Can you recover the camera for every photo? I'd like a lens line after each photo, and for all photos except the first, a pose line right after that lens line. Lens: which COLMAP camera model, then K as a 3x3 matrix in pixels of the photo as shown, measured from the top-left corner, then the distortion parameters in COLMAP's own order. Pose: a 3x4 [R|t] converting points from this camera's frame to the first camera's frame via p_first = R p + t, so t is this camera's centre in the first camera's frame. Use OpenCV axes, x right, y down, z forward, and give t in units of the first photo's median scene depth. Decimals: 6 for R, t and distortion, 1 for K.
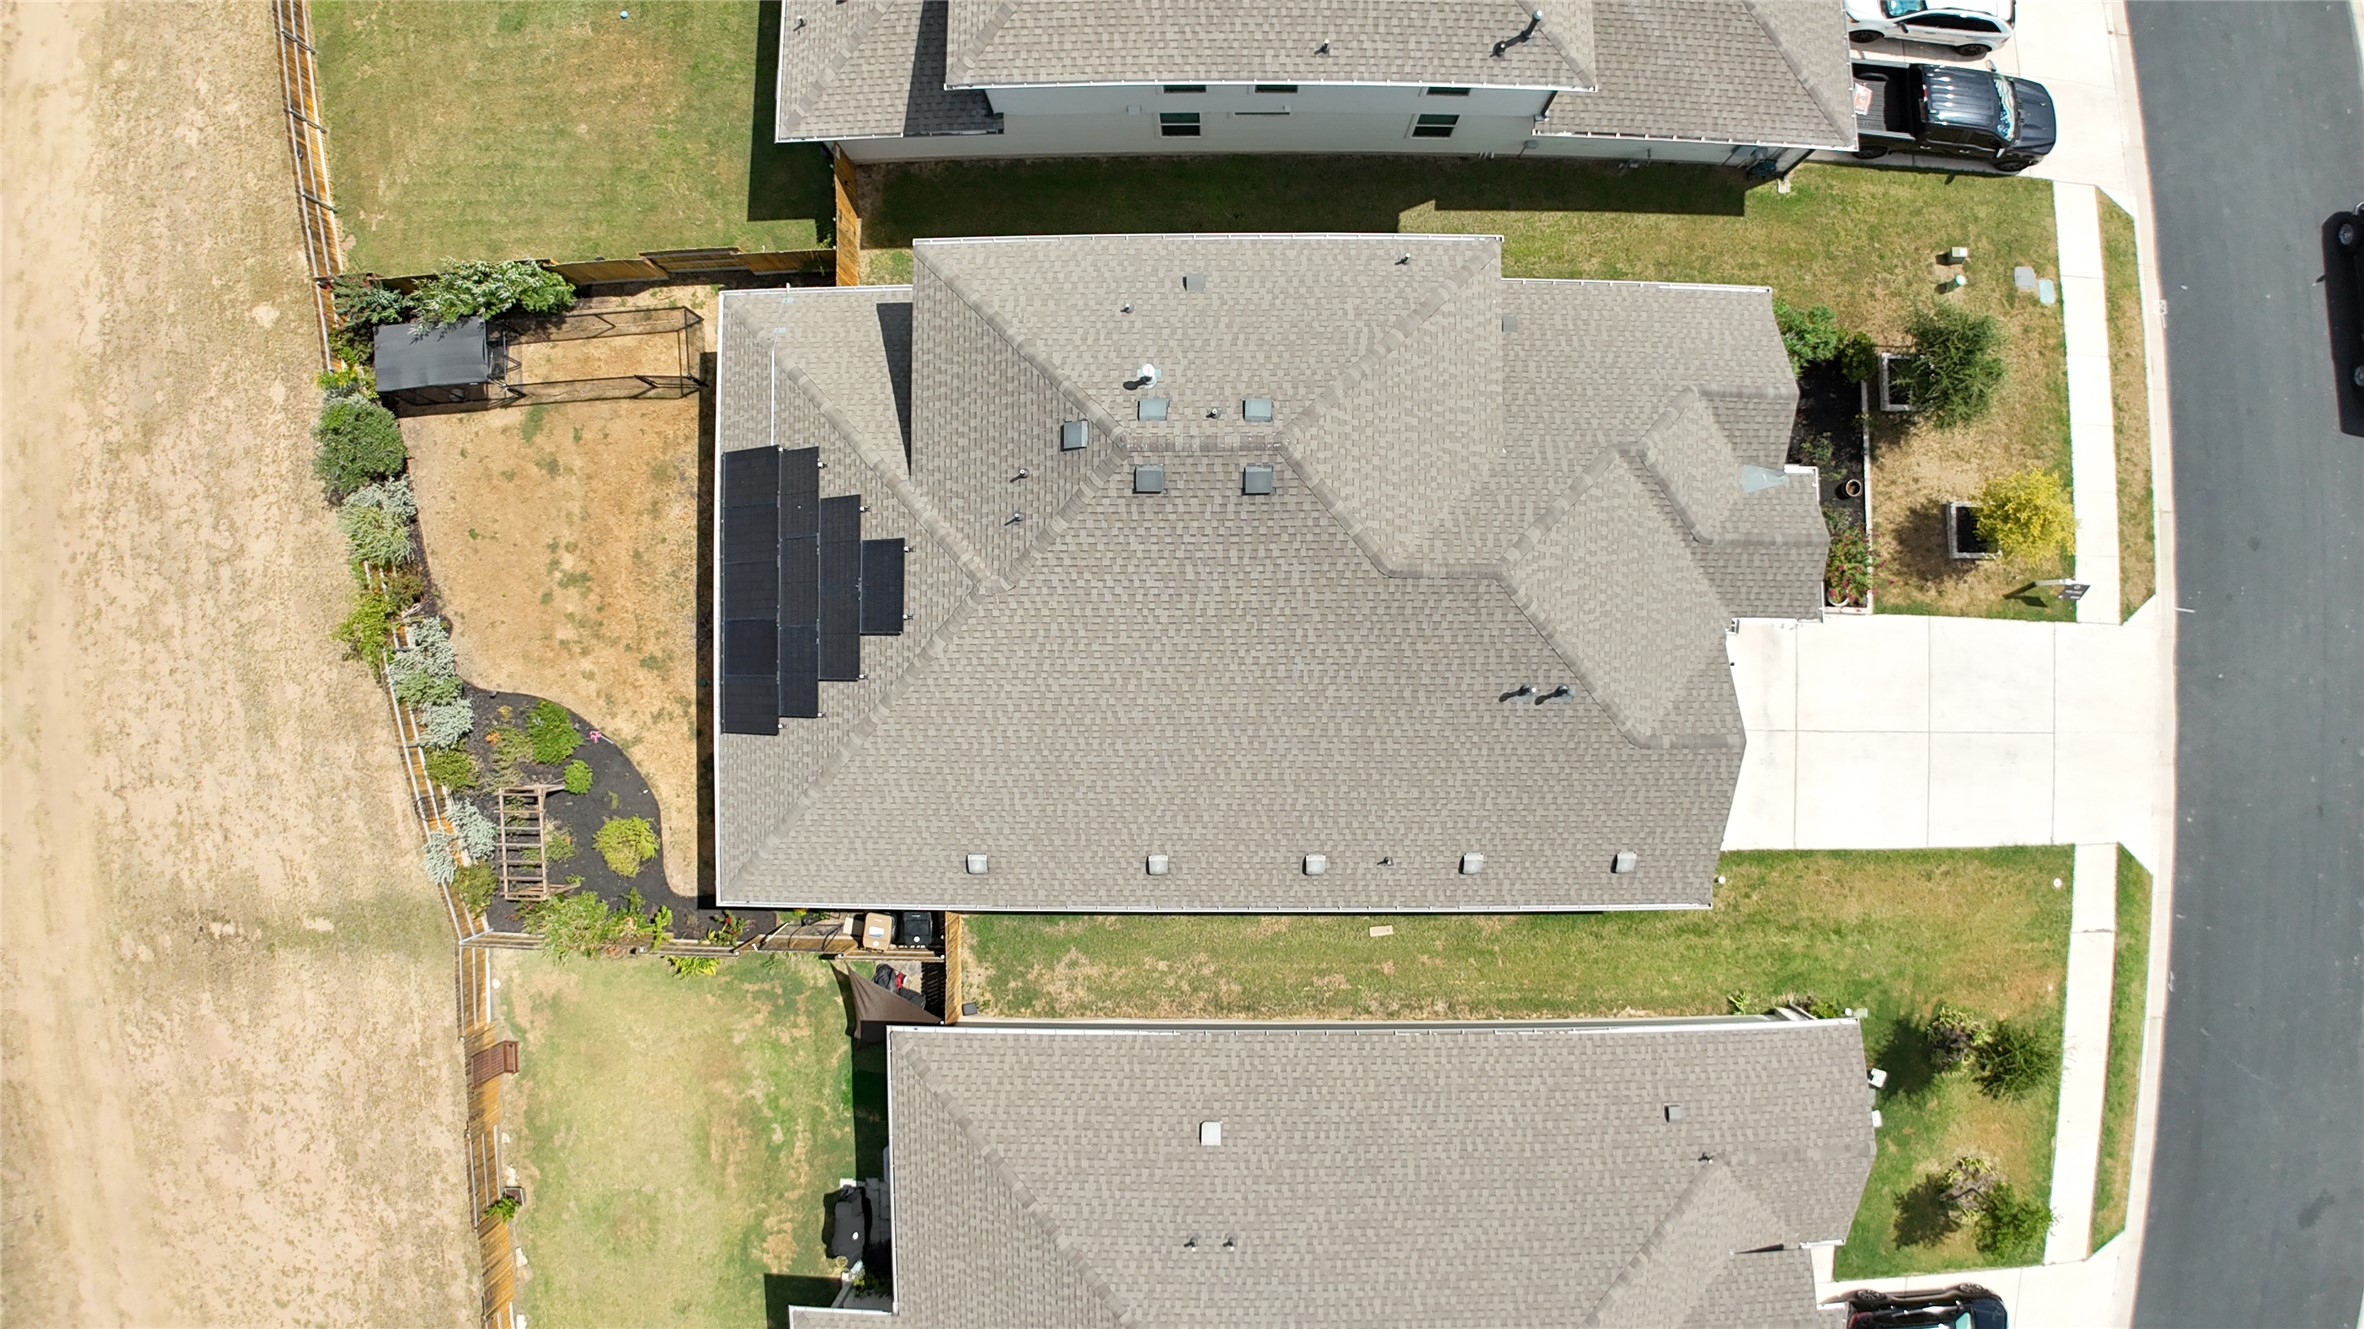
lens RADIAL K [[1470.9, 0, 1180.7], [0, 1470.9, 671.8], [0, 0, 1]] dist [-0.197935, 0.026747]
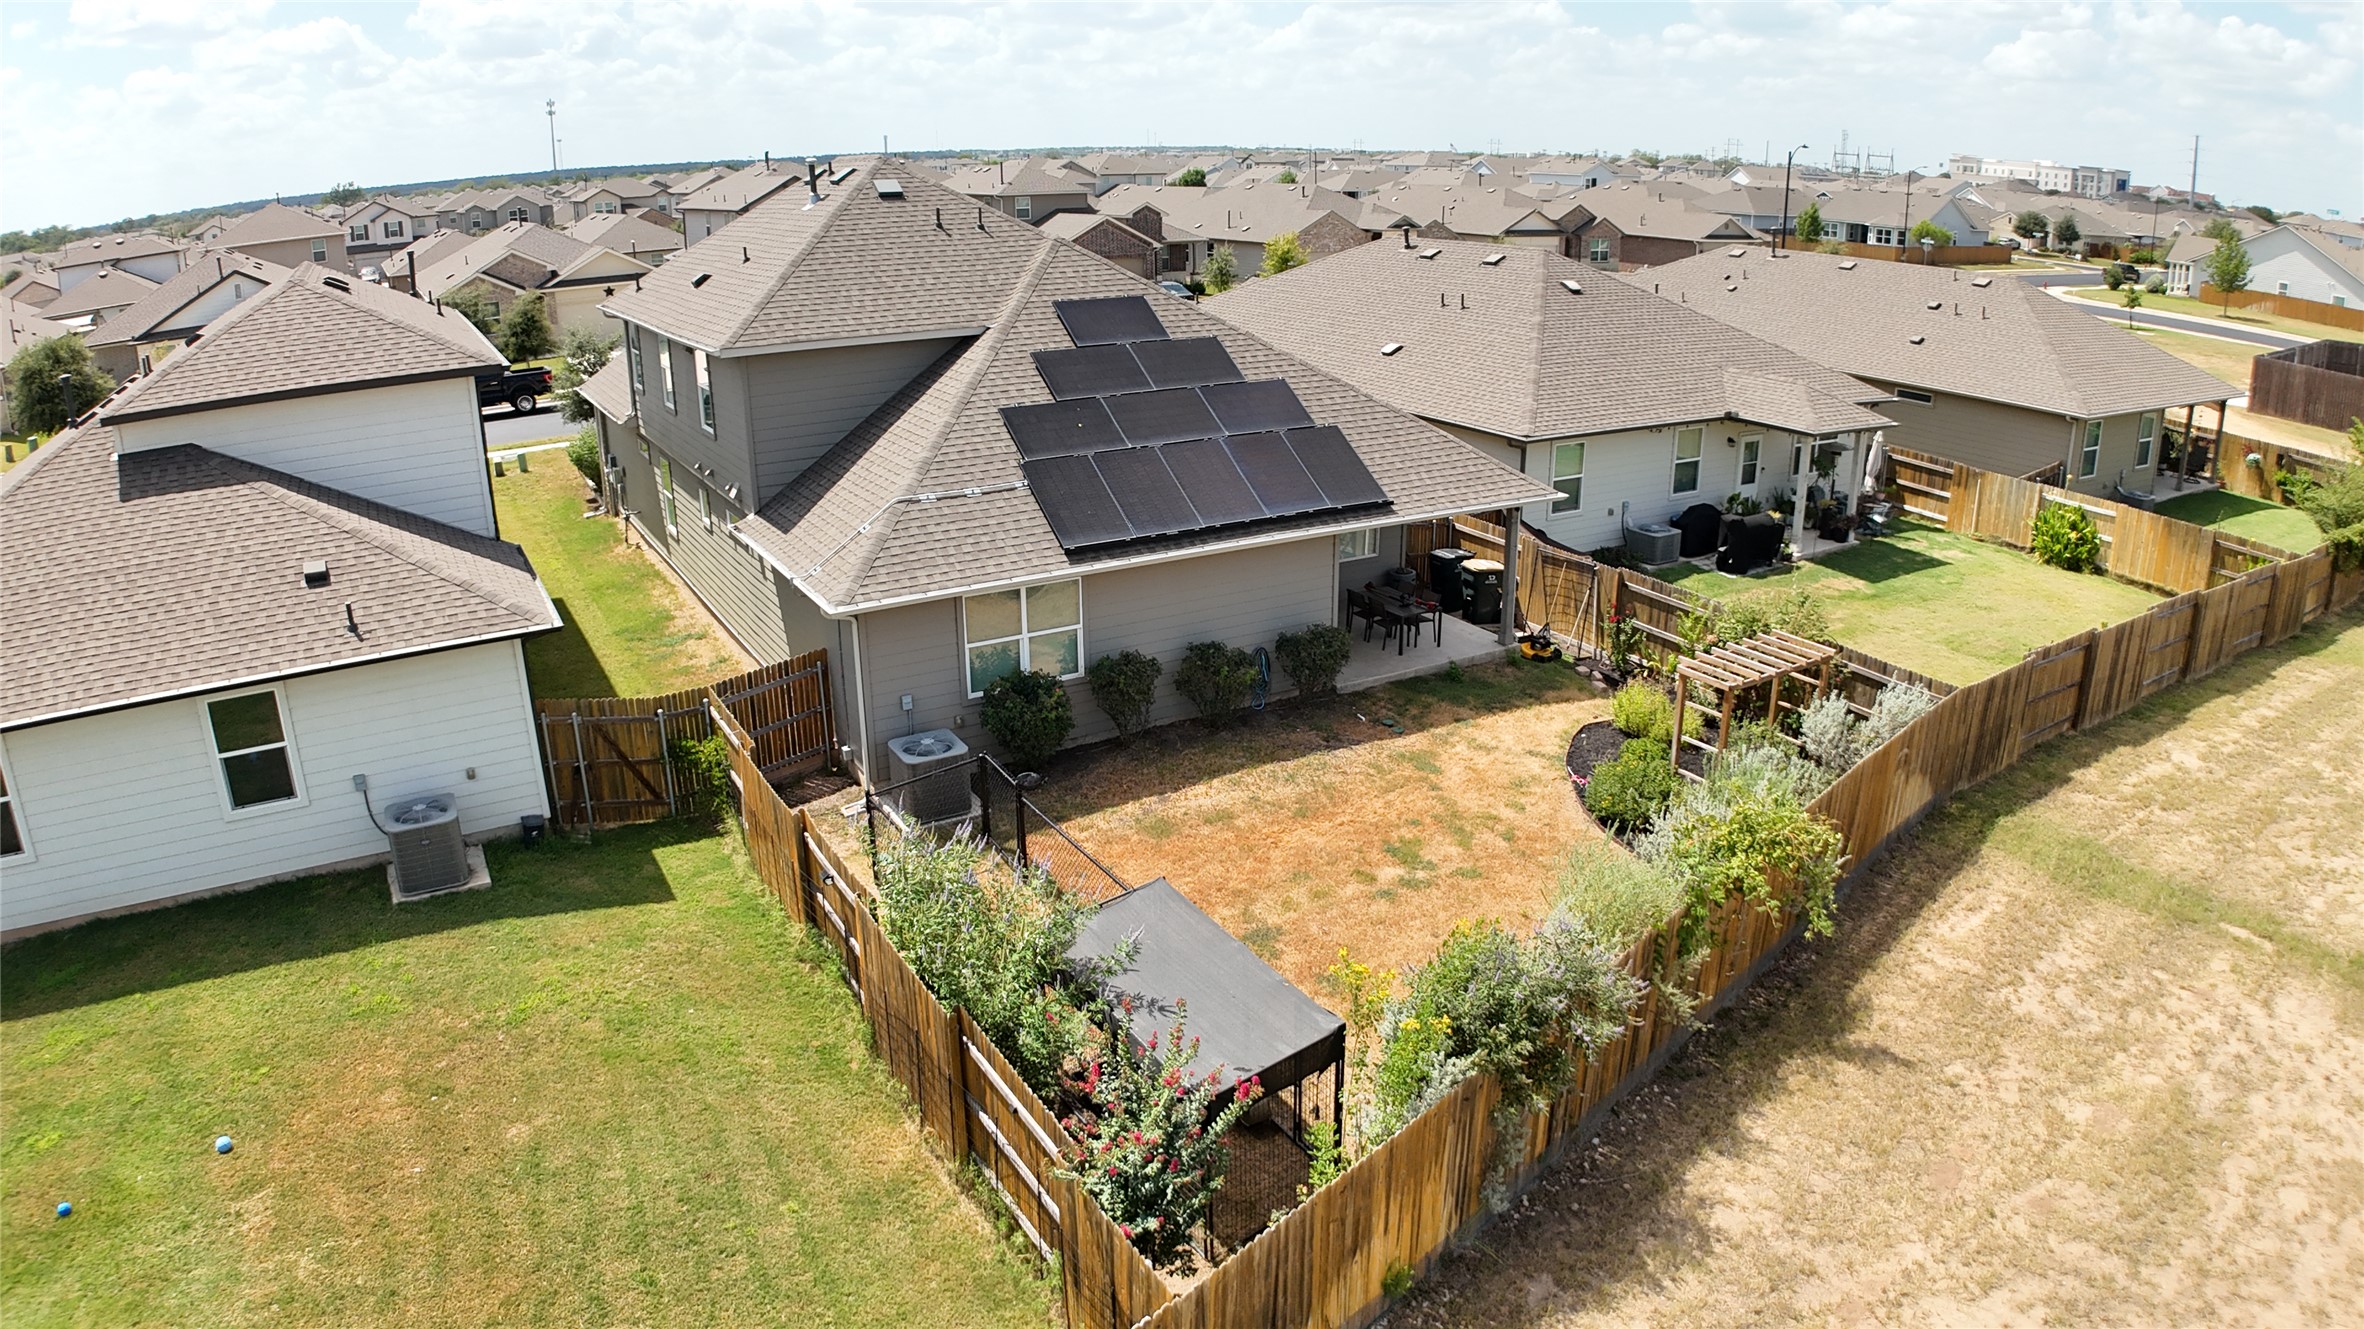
lens RADIAL K [[1470.9, 0, 1180.7], [0, 1470.9, 671.8], [0, 0, 1]] dist [-0.197935, 0.026747]
pose [[-0.507959, -0.263239, 0.820173, -0.807963], [0.861056, -0.181360, 0.475070, -0.385477], [0.023689, 0.947530, 0.318787, 0.733657]]
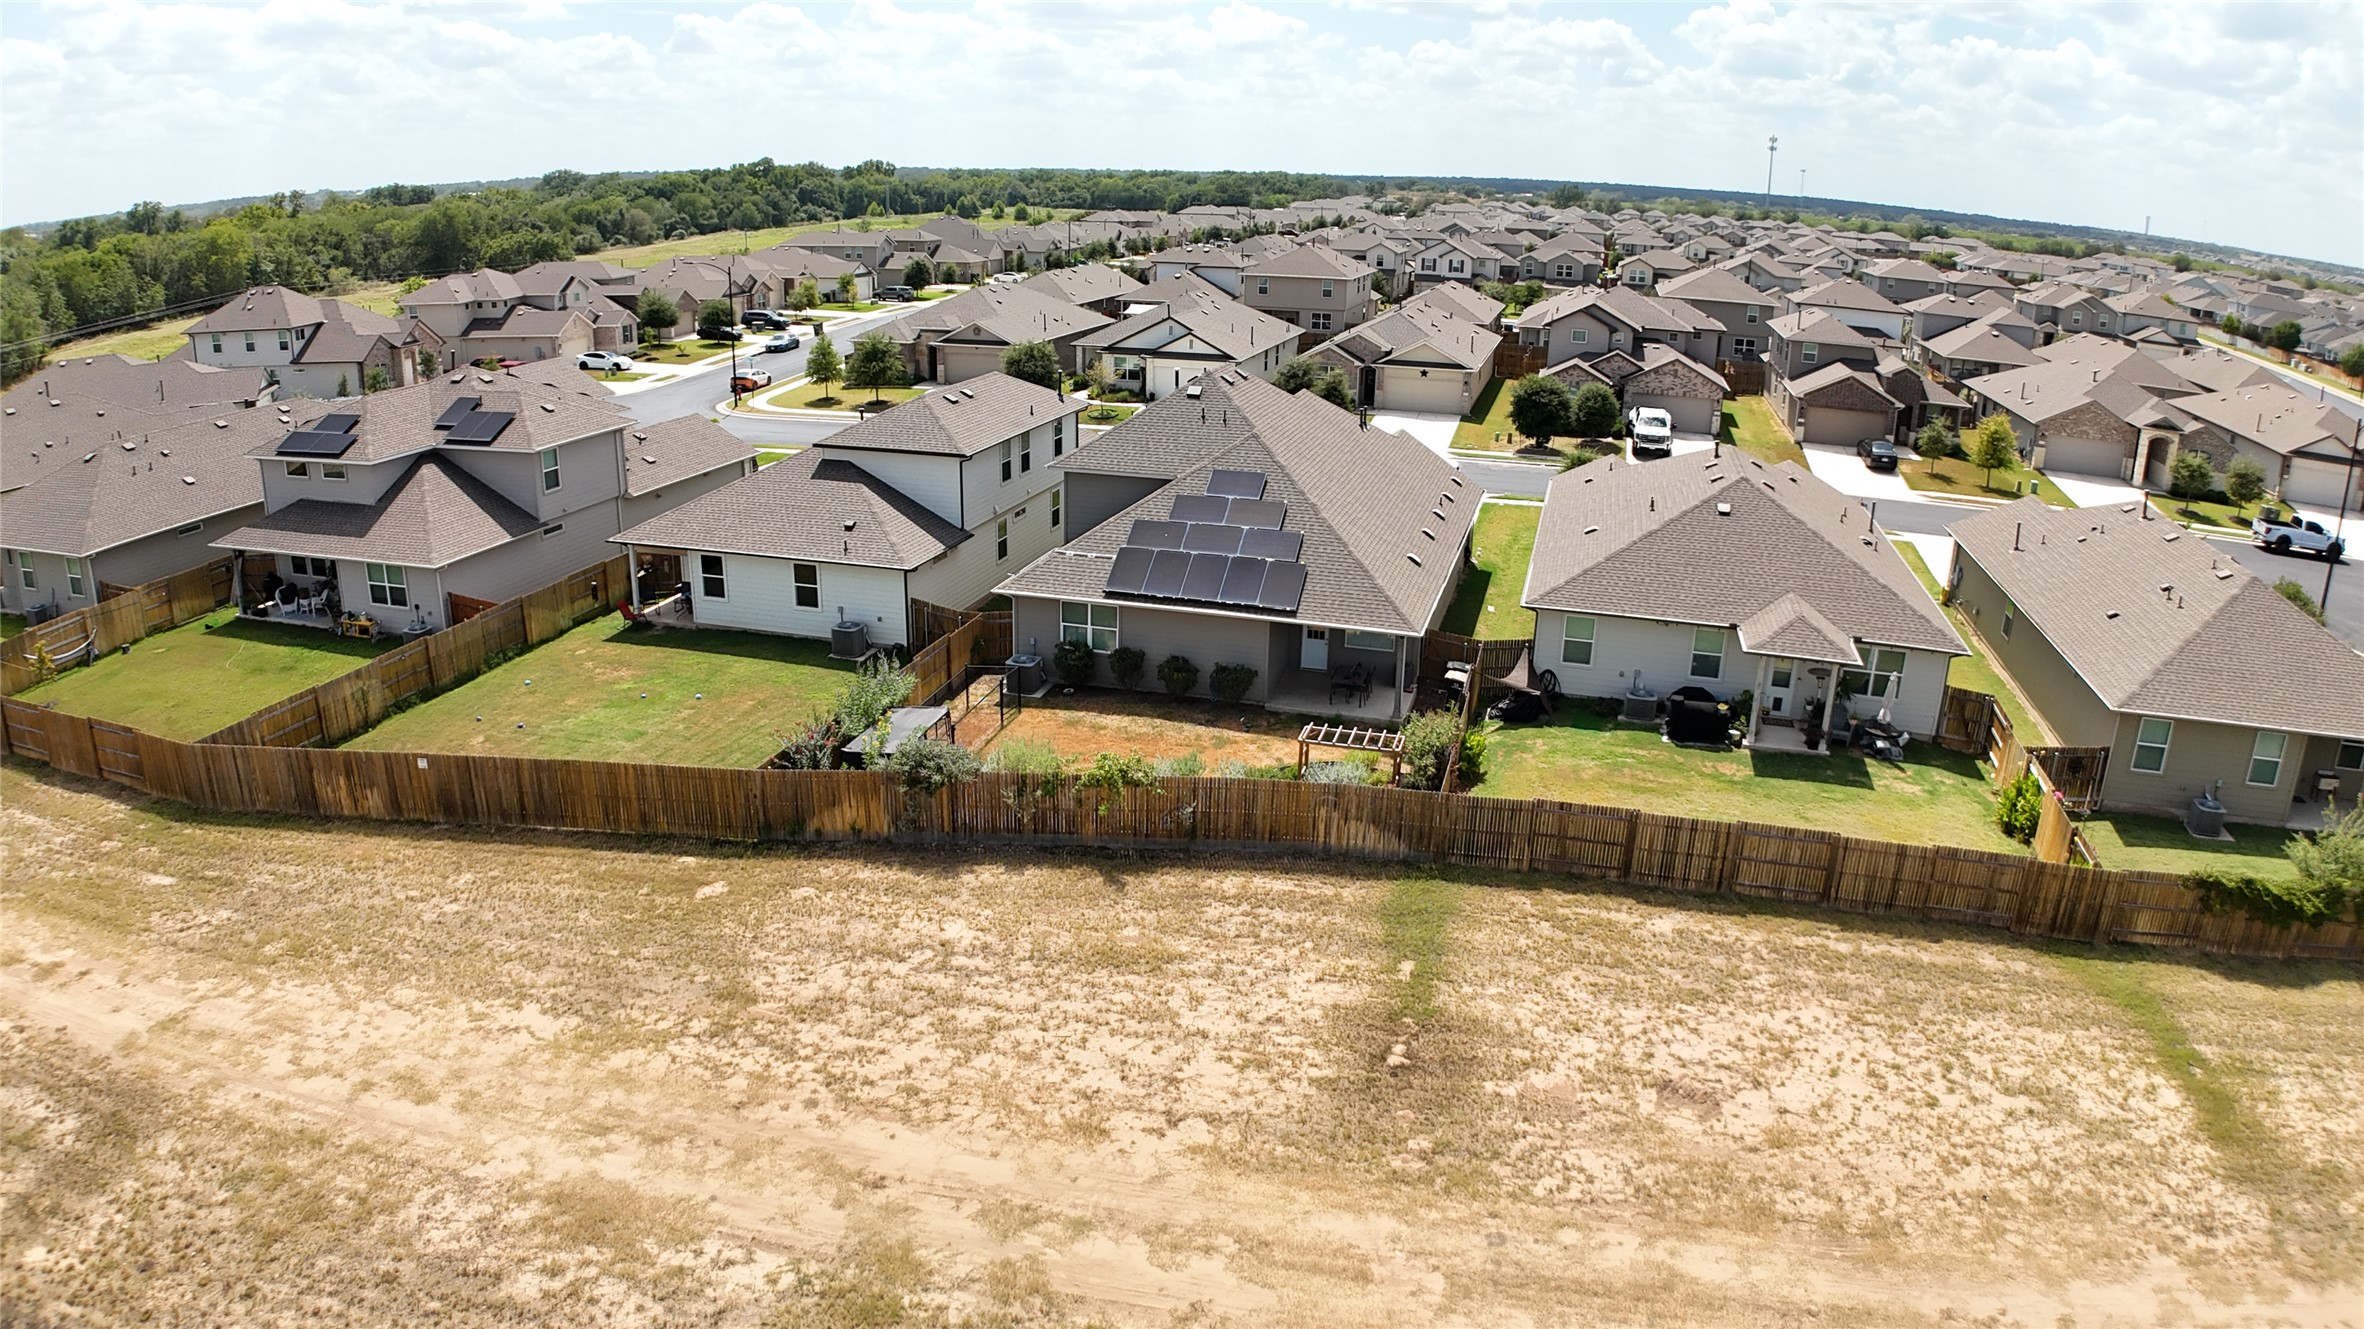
lens RADIAL K [[1470.9, 0, 1180.7], [0, 1470.9, 671.8], [0, 0, 1]] dist [-0.197935, 0.026747]
pose [[0.278437, -0.285305, 0.917101, -1.440378], [0.960193, 0.104947, -0.258872, 0.265622], [-0.022390, 0.952674, 0.303169, 0.557977]]
